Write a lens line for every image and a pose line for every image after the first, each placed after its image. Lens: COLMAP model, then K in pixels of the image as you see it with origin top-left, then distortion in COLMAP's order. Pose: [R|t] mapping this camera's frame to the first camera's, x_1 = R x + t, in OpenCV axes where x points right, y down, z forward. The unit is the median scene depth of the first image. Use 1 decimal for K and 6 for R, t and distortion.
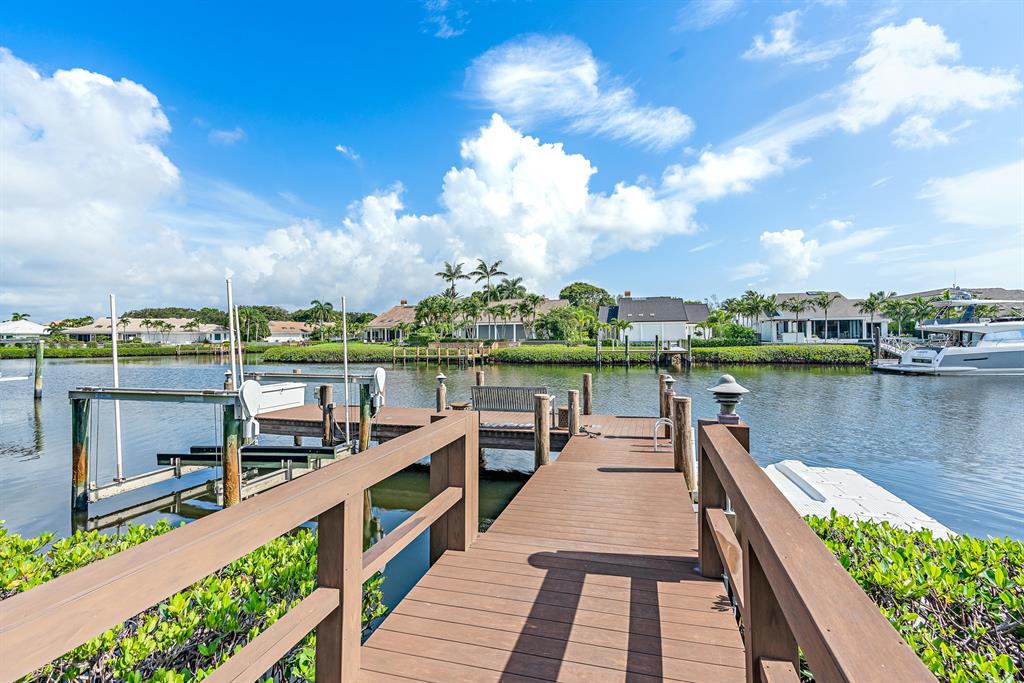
lens RADIAL K [[470.6, 0, 512.0], [0, 470.6, 341.5], [0, 0, 1]] dist [0.000083, 0.000168]
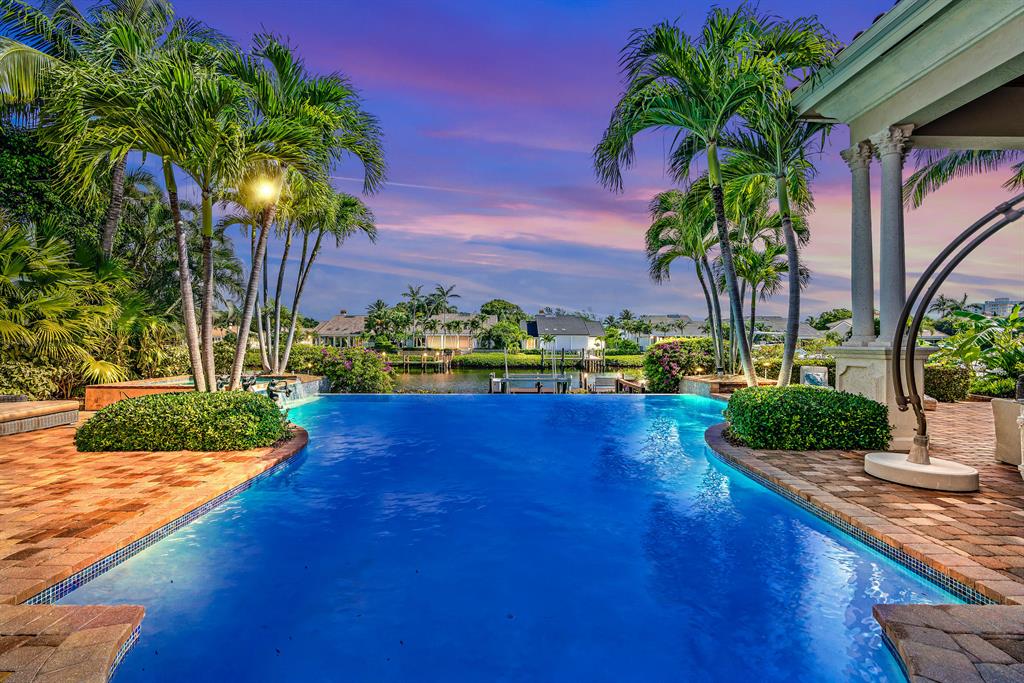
lens RADIAL K [[470.6, 0, 512.0], [0, 470.6, 341.5], [0, 0, 1]] dist [0.000083, 0.000168]
pose [[0.964698, 0.010373, 0.263153, -0.206500], [-0.009145, 0.999941, -0.005888, -0.016522], [-0.263198, 0.003273, 0.964736, -0.251386]]
